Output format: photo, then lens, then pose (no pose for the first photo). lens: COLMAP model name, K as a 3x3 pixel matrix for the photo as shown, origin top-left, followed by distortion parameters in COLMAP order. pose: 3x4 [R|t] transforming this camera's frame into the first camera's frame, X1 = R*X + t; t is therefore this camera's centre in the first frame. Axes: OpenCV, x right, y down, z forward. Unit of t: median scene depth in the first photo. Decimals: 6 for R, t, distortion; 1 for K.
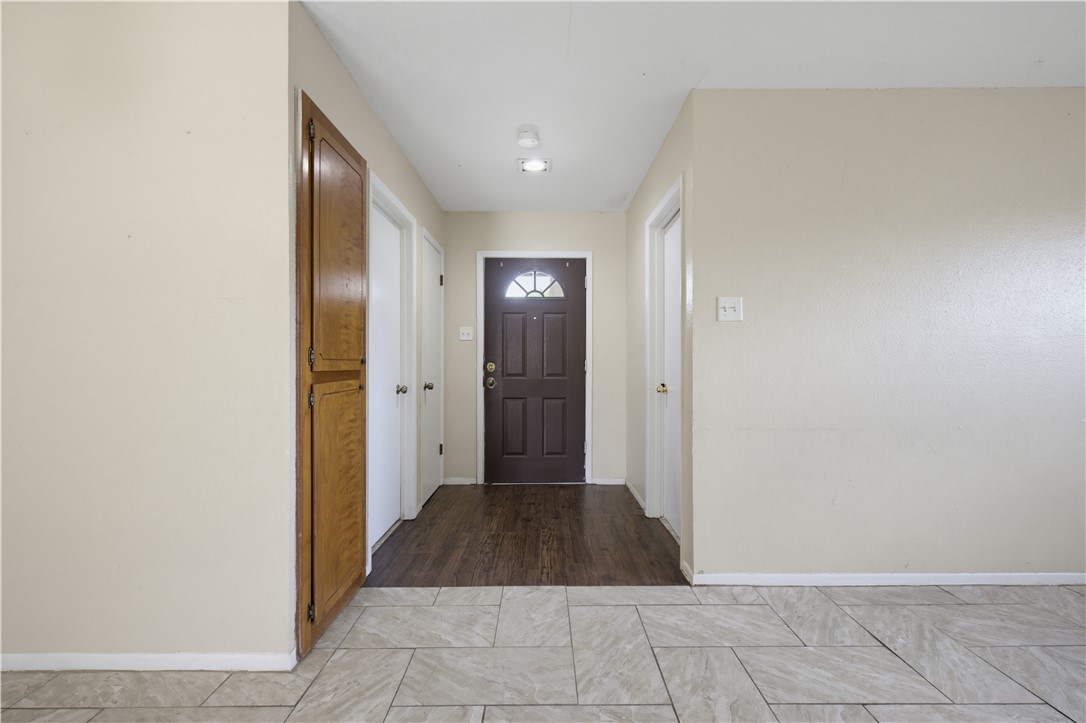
lens RADIAL K [[475.7, 0, 545.1], [0, 475.7, 363.5], [0, 0, 1]] dist [-0.002961, -0.000305]
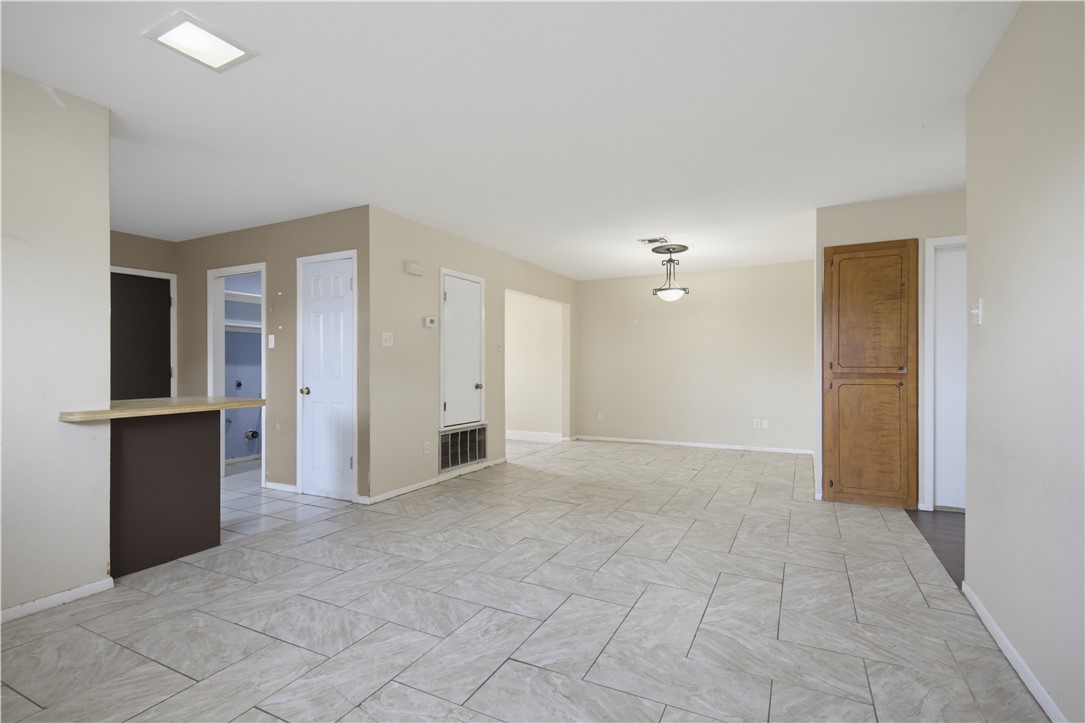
lens RADIAL K [[507.7, 0, 544.7], [0, 507.7, 361.1], [0, 0, 1]] dist [0.000055, 0.000054]
pose [[-0.451478, -0.000677, -0.892282, 1.217522], [-0.003362, 0.999994, 0.000942, -0.018271], [0.892276, 0.003425, -0.451477, 0.497894]]
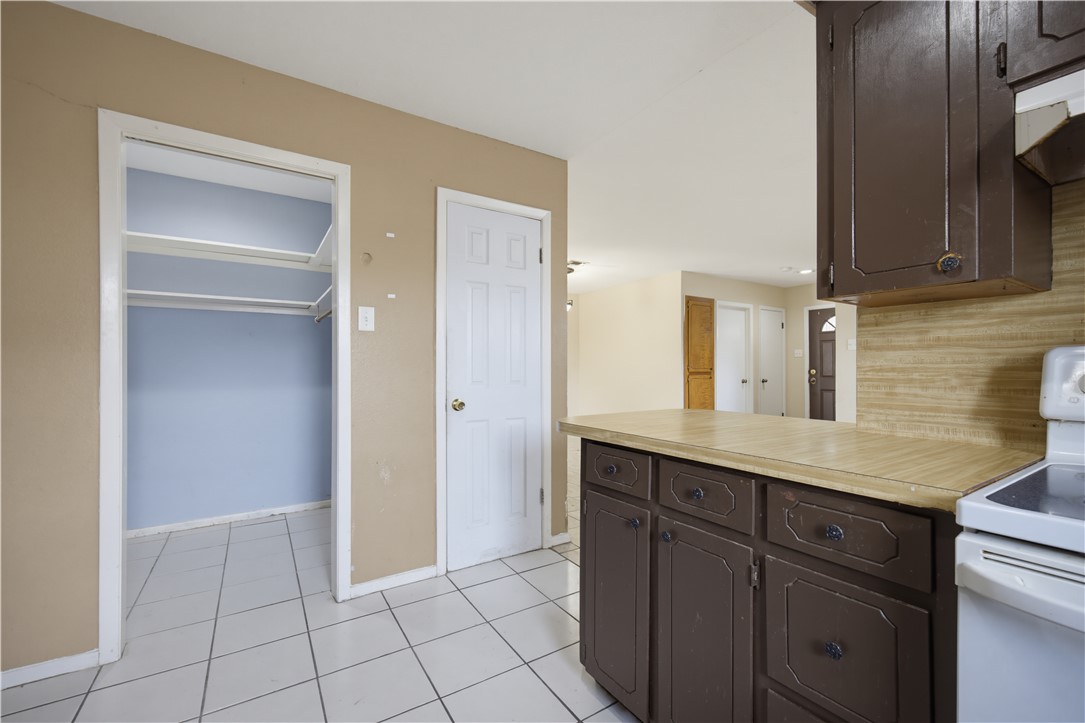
lens RADIAL K [[453.1, 0, 541.3], [0, 453.1, 367.8], [0, 0, 1]] dist [0.000638, 0.000116]
pose [[0.541241, -0.006378, -0.840843, 1.004674], [-0.001127, 0.999965, -0.008311, 0.009504], [0.840867, 0.005446, 0.541215, -1.002742]]
